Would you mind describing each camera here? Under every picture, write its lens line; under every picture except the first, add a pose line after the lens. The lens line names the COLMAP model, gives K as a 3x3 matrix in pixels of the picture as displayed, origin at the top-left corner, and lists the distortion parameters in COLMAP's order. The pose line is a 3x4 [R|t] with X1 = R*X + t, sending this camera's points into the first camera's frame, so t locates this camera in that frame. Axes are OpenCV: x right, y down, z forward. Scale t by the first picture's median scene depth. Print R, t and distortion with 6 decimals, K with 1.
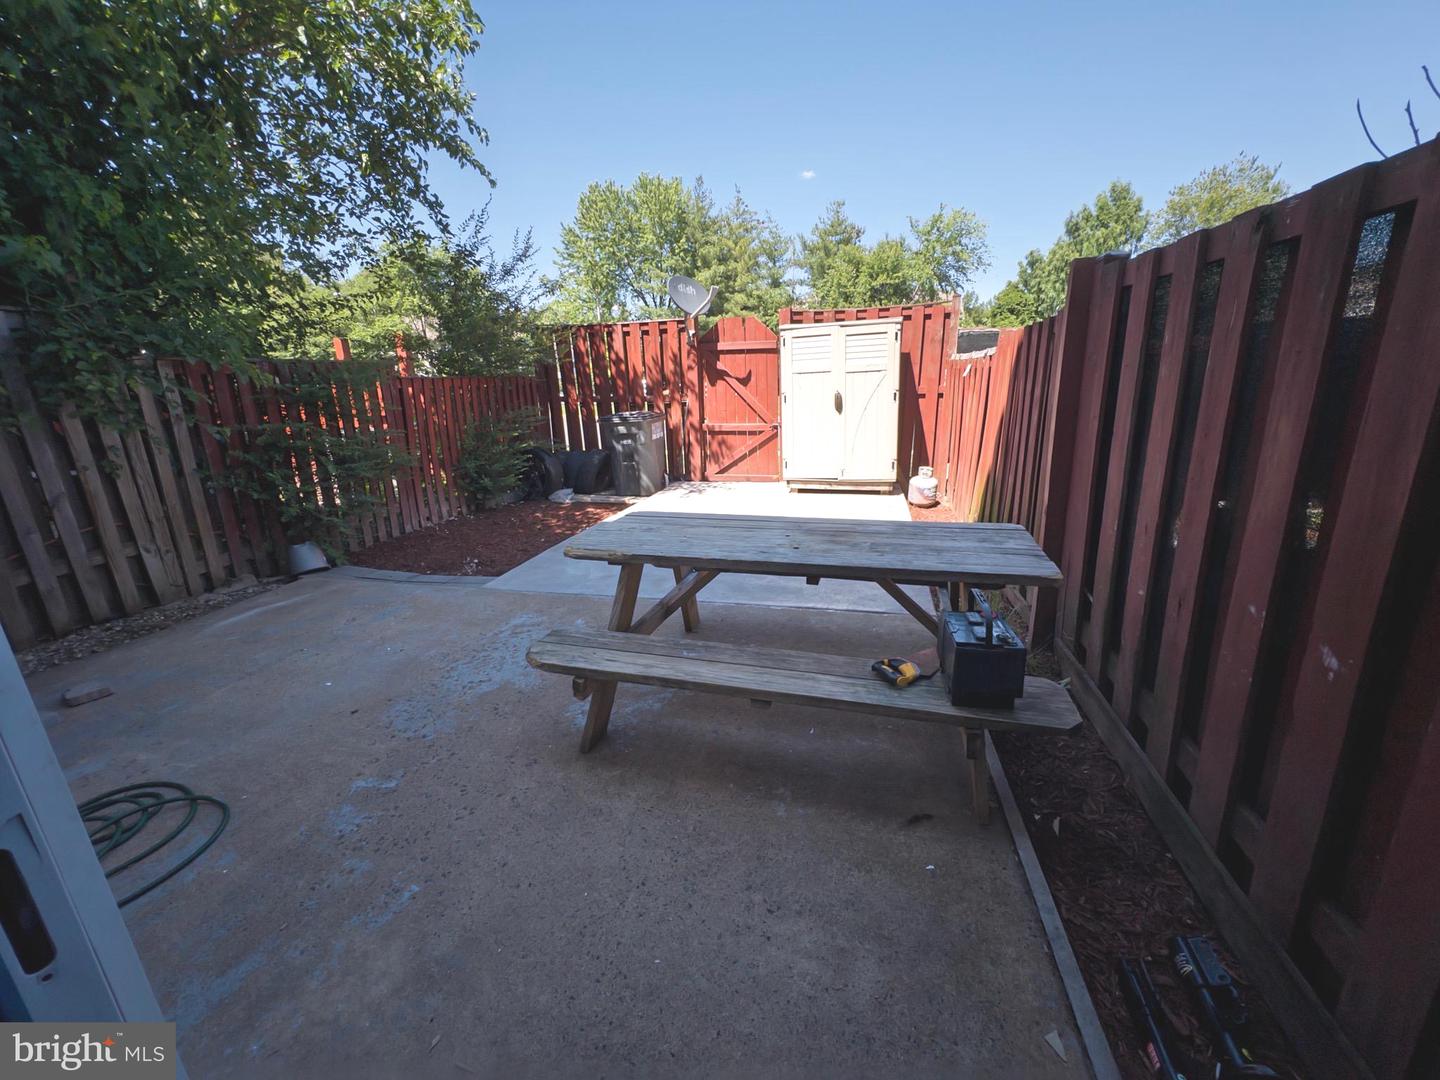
lens RADIAL K [[574.7, 0, 716.8], [0, 574.7, 537.8], [0, 0, 1]] dist [0.000015, 0.000016]
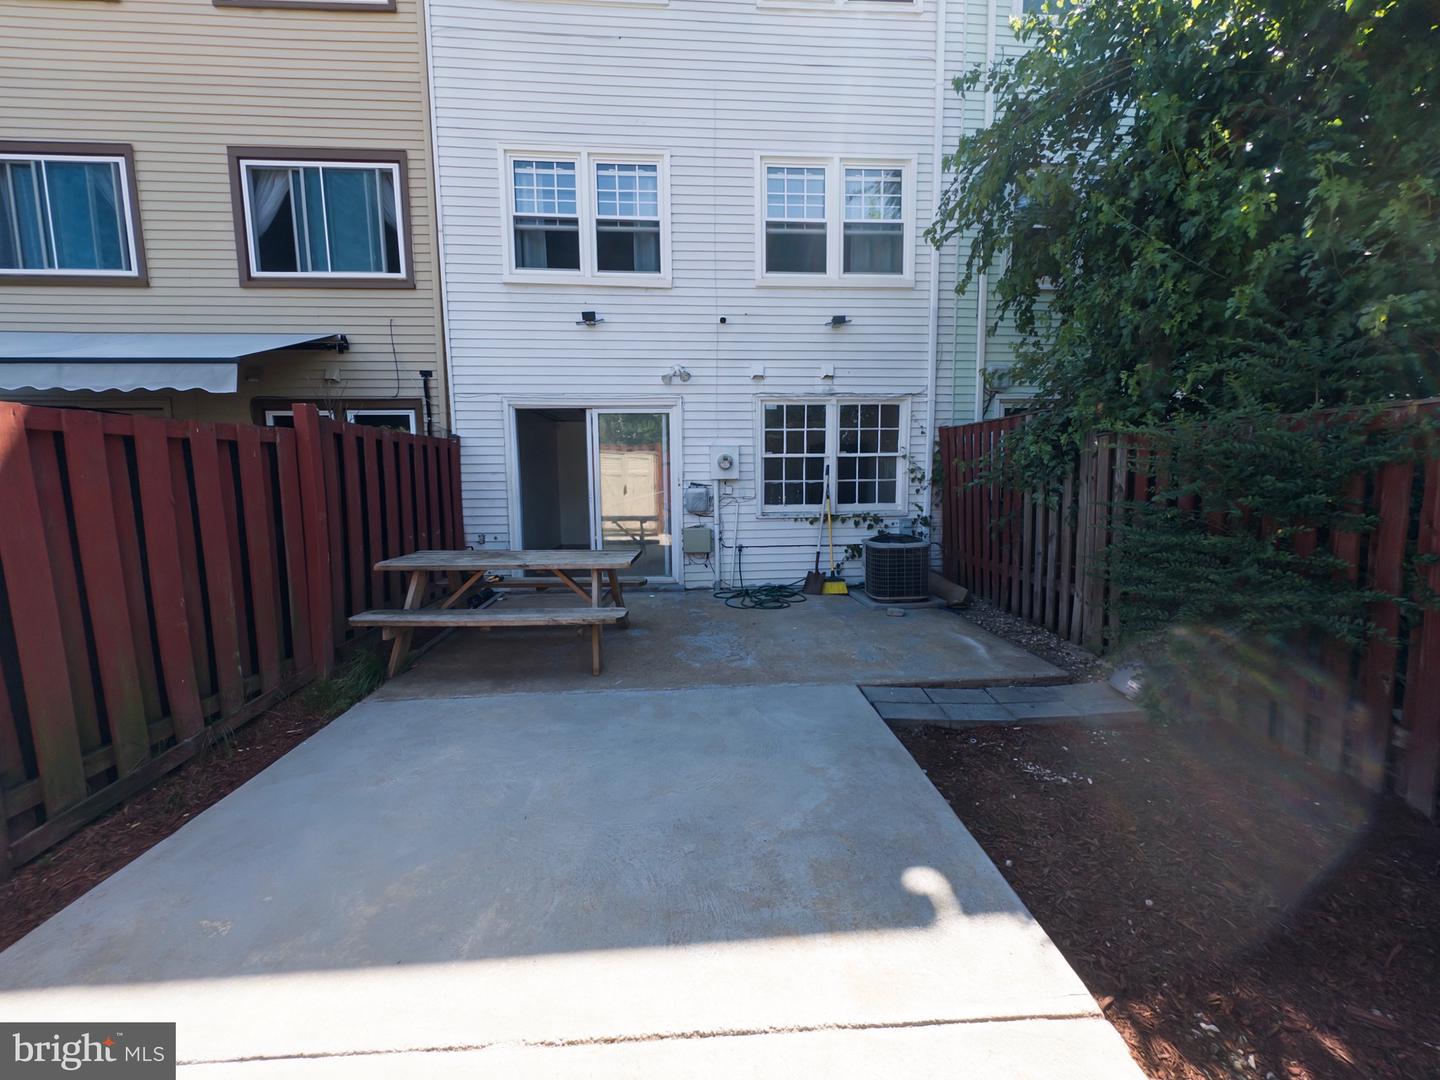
lens RADIAL K [[574.7, 0, 722.2], [0, 574.7, 538.7], [0, 0, 1]] dist [0.000015, 0.000016]
pose [[-0.950976, 0.071397, -0.300910, 0.020427], [-0.045490, 0.930111, 0.364451, -0.212116], [0.305900, 0.360272, -0.881265, 0.781646]]
